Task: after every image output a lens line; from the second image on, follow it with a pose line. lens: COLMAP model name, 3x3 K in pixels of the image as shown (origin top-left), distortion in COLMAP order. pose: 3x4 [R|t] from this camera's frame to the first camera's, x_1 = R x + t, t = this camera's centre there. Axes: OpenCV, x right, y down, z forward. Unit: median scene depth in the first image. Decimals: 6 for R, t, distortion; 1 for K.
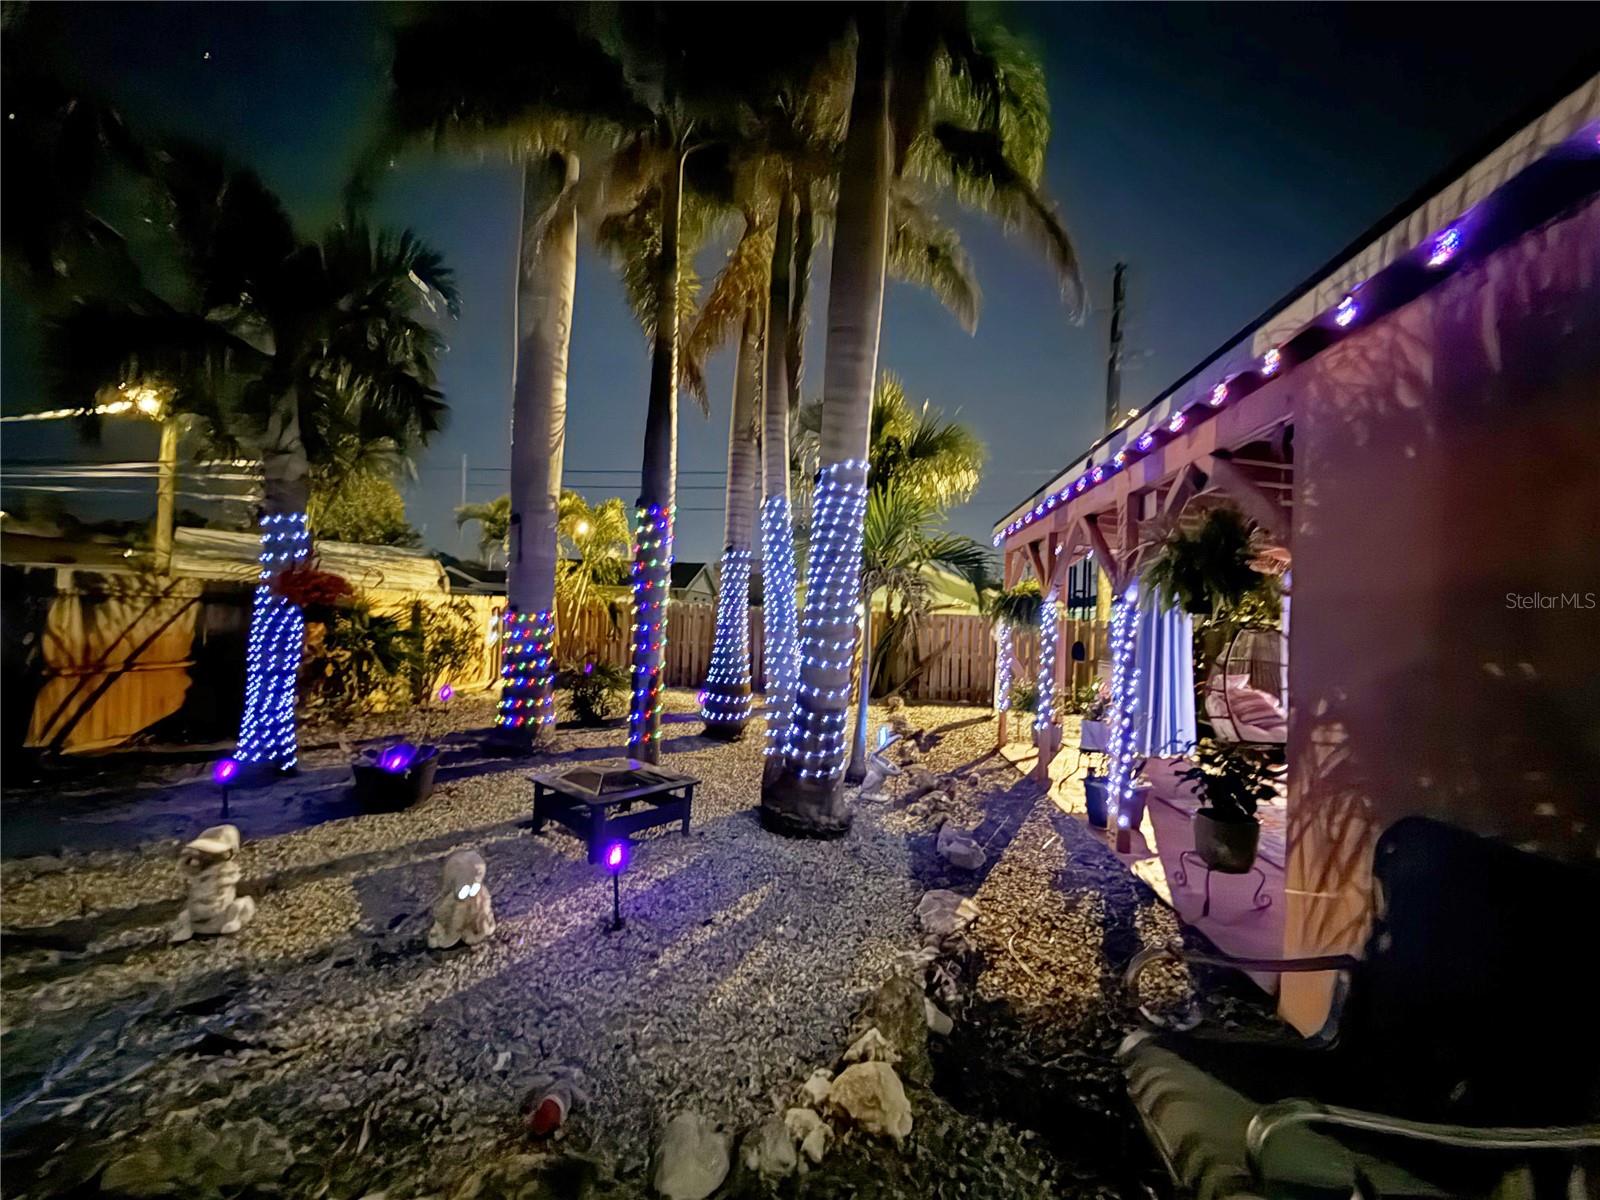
lens RADIAL K [[639.5, 0, 800.0], [0, 639.5, 600.0], [0, 0, 1]] dist [-0.000082, 0.000005]
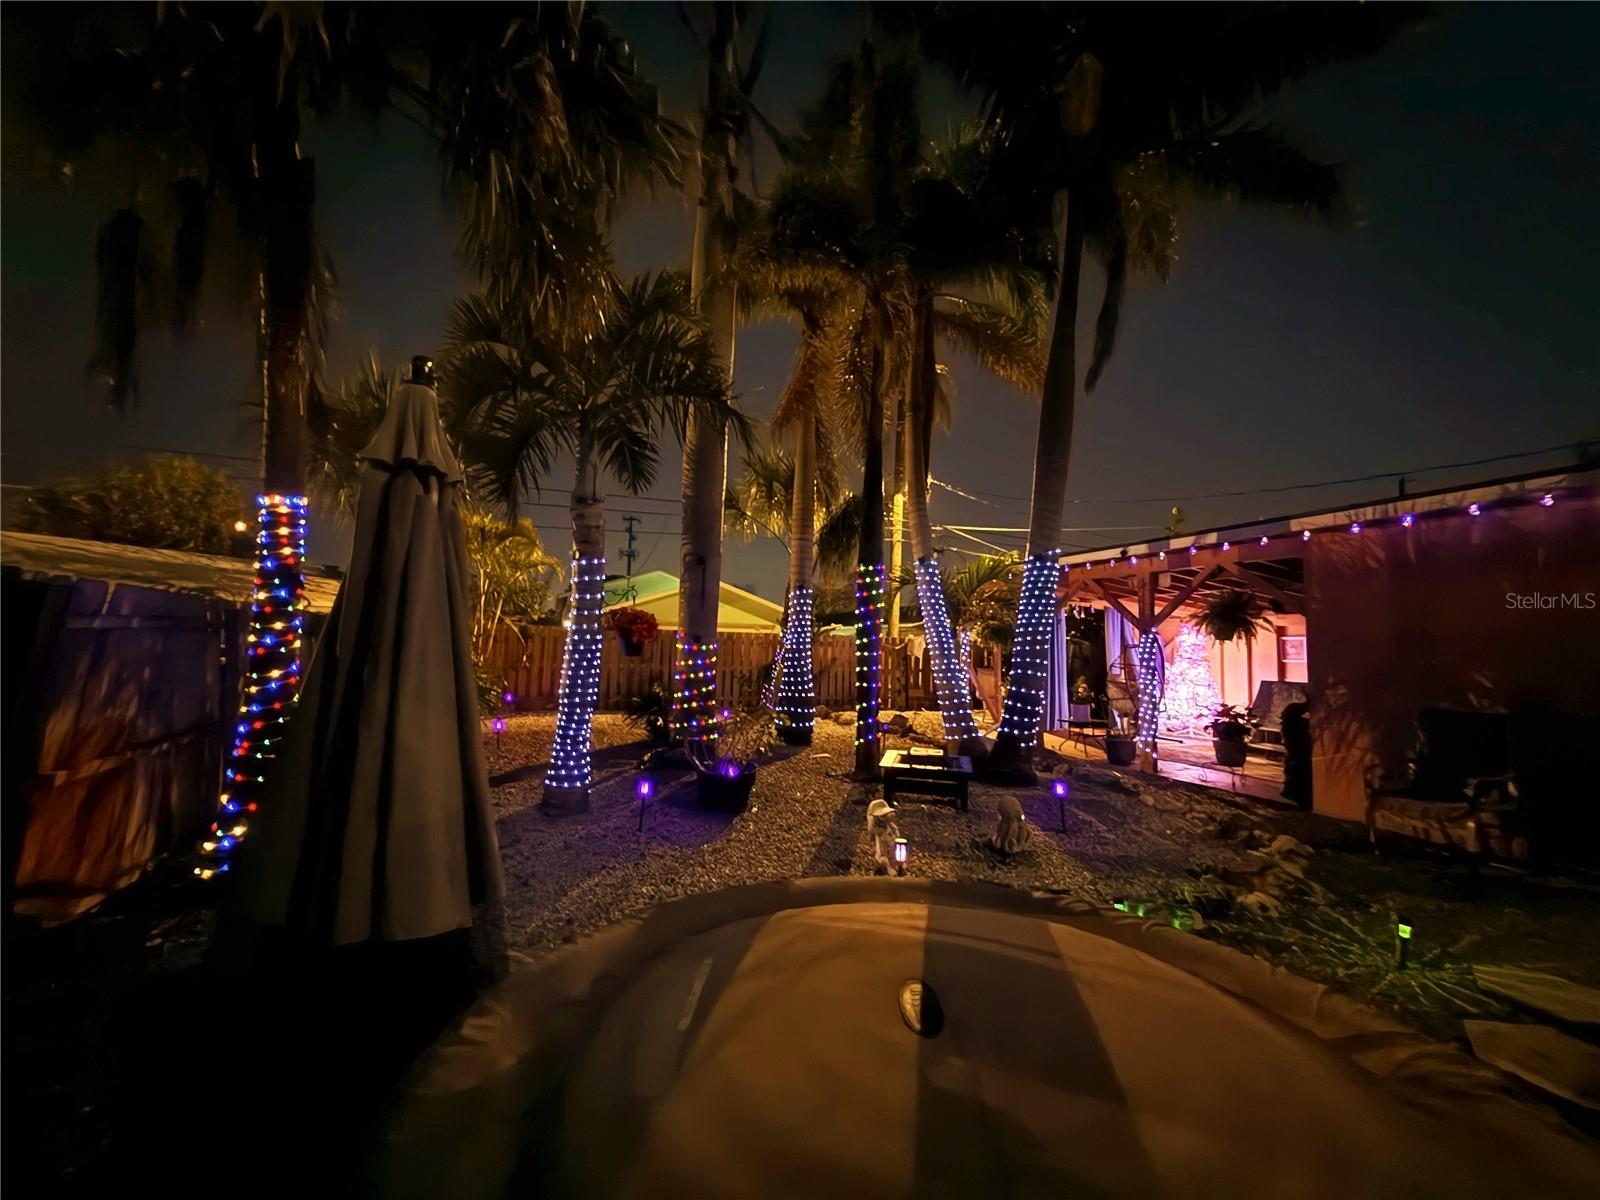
lens RADIAL K [[639.5, 0, 800.0], [0, 639.5, 600.0], [0, 0, 1]] dist [-0.000082, 0.000005]
pose [[0.891427, 0.012062, 0.453004, -0.974603], [-0.000866, 0.999689, -0.024913, -0.036006], [-0.453164, 0.021816, 0.891160, -0.126930]]
